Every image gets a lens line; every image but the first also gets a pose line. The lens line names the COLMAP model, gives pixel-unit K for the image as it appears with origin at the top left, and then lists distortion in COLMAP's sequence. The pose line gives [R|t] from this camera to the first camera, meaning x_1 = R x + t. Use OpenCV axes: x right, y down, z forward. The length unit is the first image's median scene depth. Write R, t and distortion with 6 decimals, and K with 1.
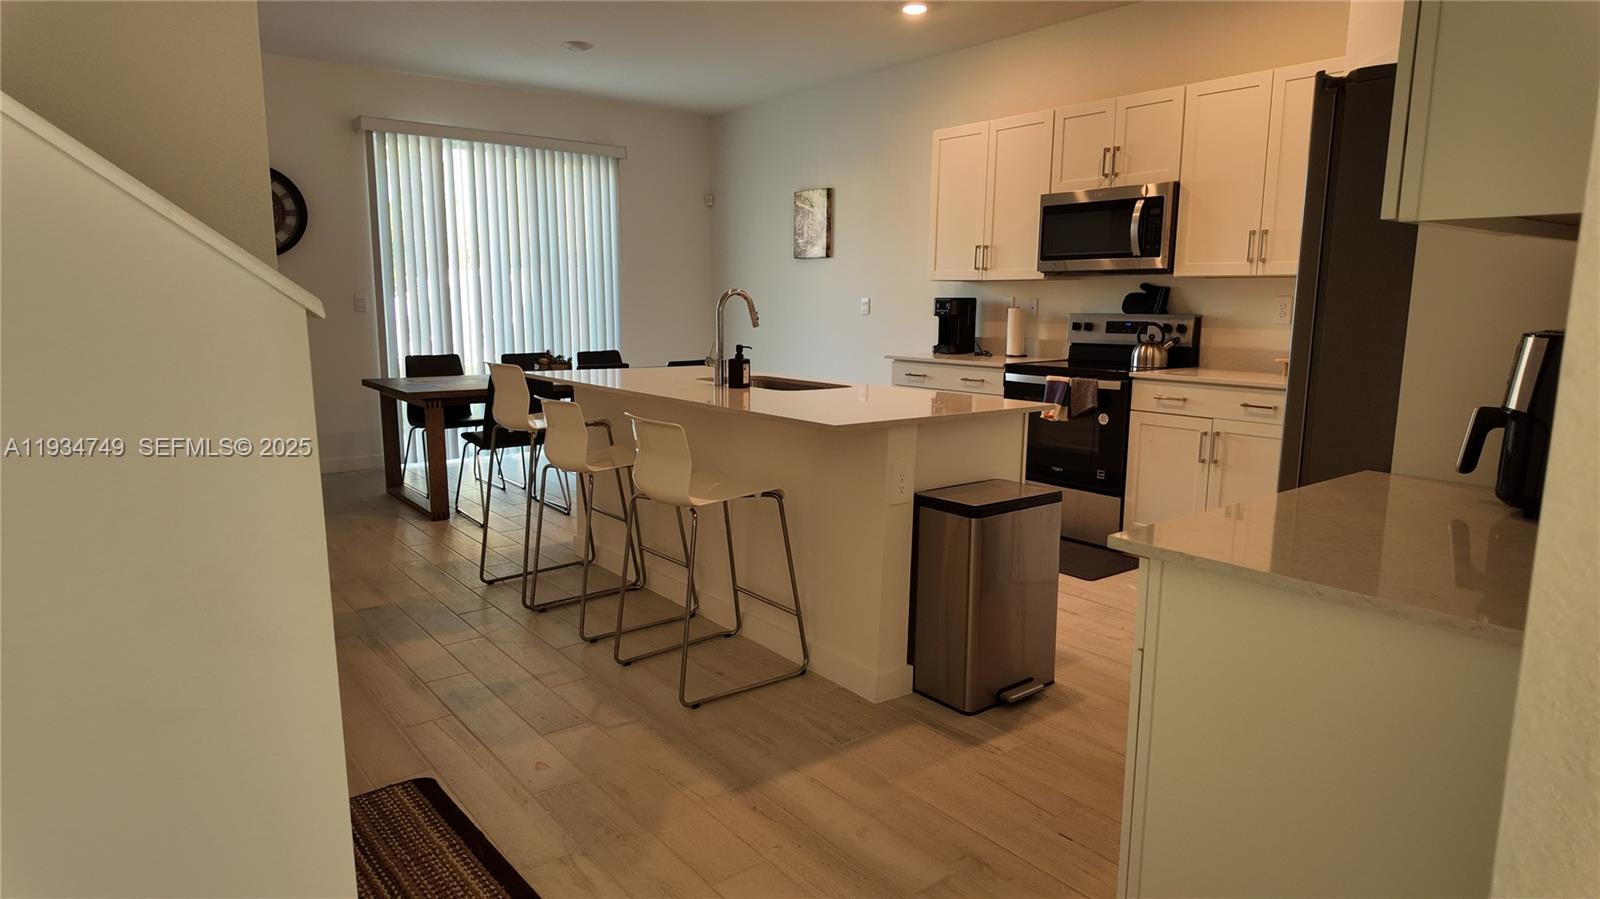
lens RADIAL K [[916.9, 0, 800.0], [0, 916.9, 449.5], [0, 0, 1]] dist [0.001159, 0.000181]
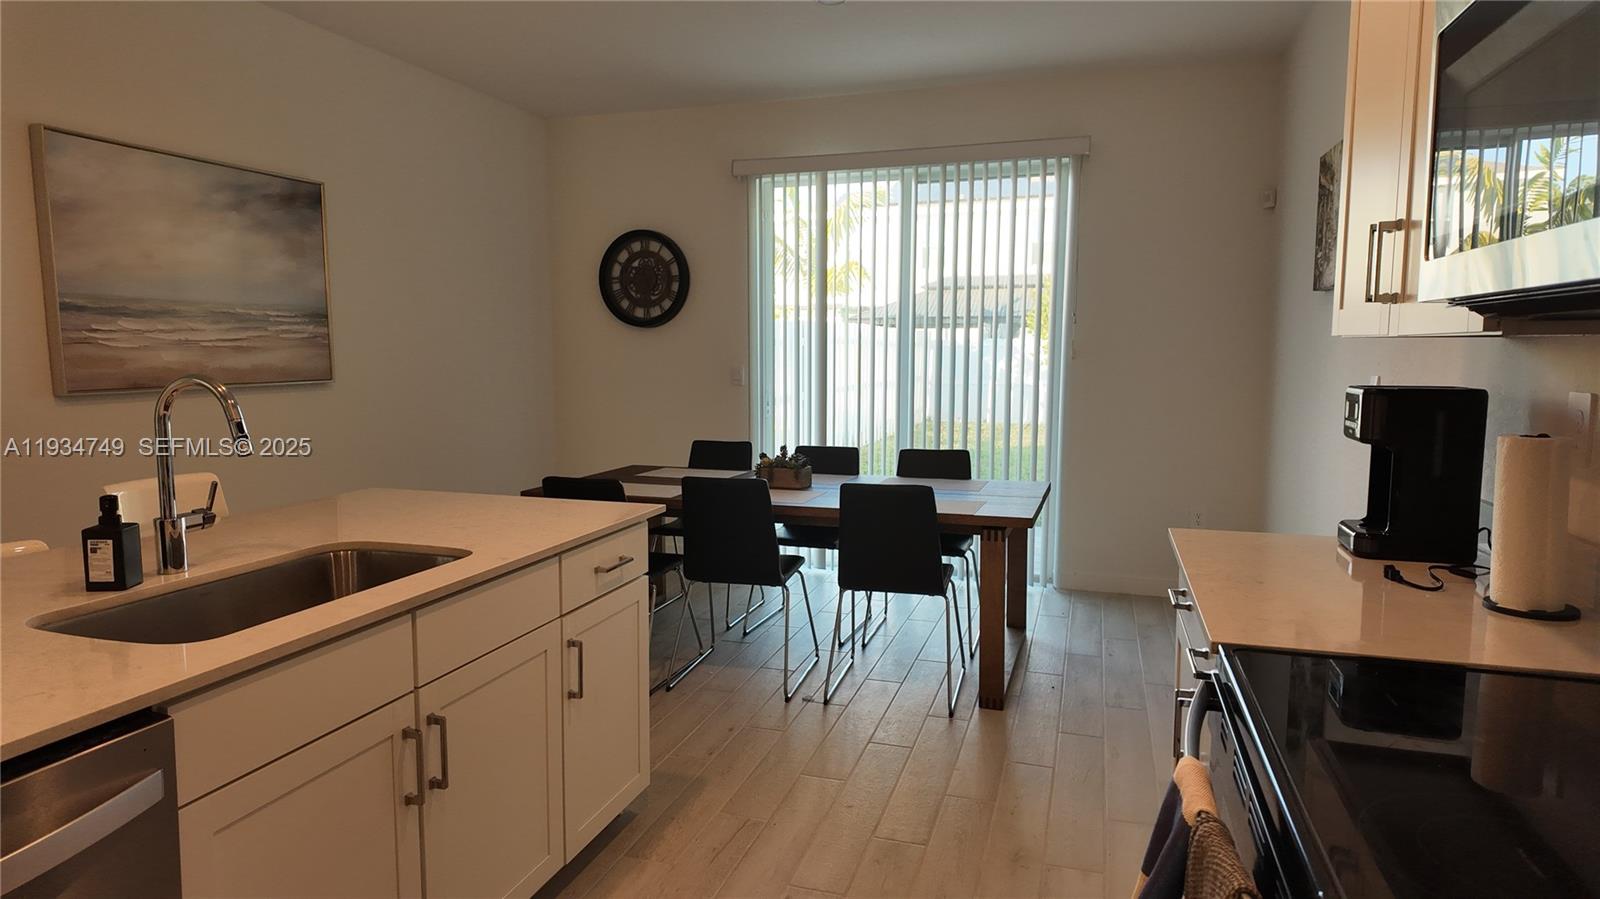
lens RADIAL K [[916.9, 0, 800.0], [0, 916.9, 449.5], [0, 0, 1]] dist [0.001159, 0.000181]
pose [[0.543228, 0.085542, -0.835216, 0.293853], [-0.128200, 0.991582, 0.018175, -0.108408], [0.829740, 0.097201, 0.549621, 0.561844]]
